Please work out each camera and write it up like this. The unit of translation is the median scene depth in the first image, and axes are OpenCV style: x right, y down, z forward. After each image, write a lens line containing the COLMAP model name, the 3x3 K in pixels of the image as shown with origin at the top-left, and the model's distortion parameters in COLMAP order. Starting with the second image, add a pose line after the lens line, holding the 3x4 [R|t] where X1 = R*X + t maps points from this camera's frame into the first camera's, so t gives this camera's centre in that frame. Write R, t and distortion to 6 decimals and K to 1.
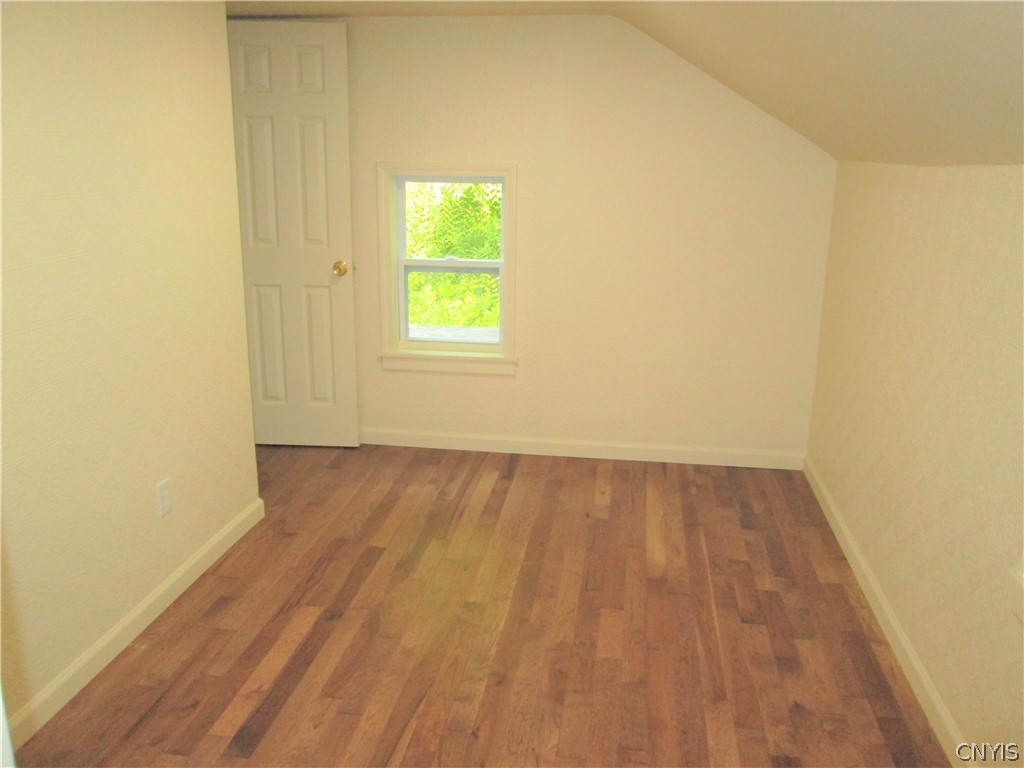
lens RADIAL K [[841.2, 0, 511.5], [0, 841.2, 383.3], [0, 0, 1]] dist [-0.059879, 0.030363]
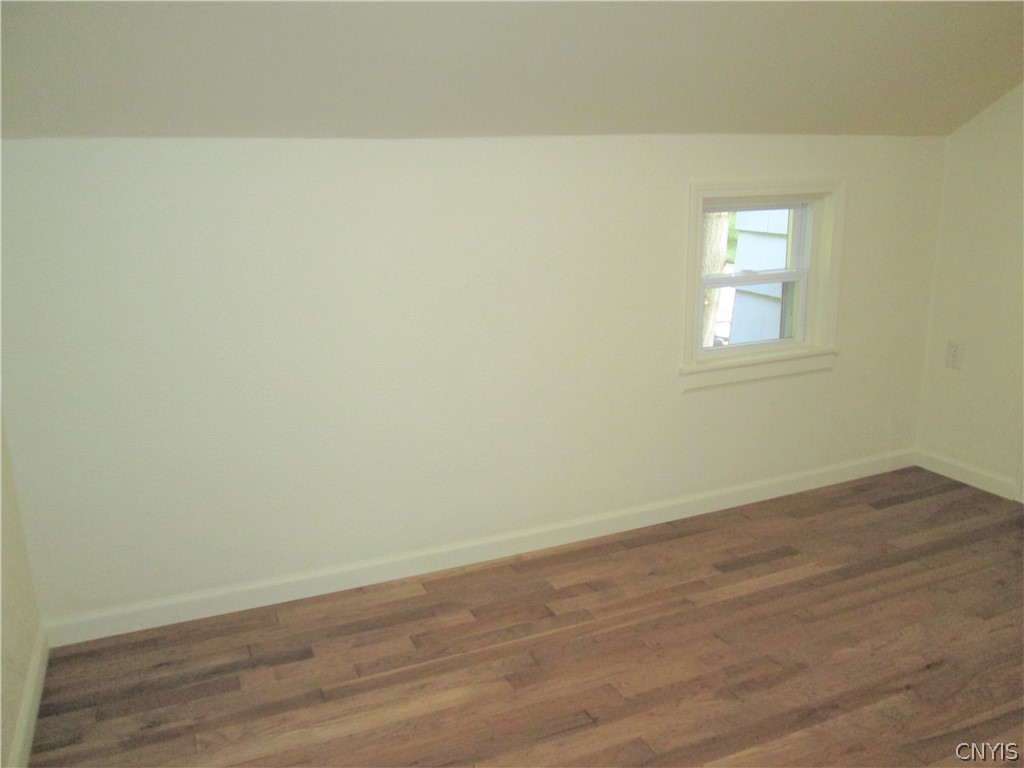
lens RADIAL K [[841.2, 0, 511.7], [0, 841.2, 384.4], [0, 0, 1]] dist [-0.059879, 0.030363]
pose [[-0.522132, -0.203611, 0.828203, -0.391879], [0.244884, 0.894401, 0.374271, -0.286771], [-0.816951, 0.398233, -0.417134, 1.189699]]
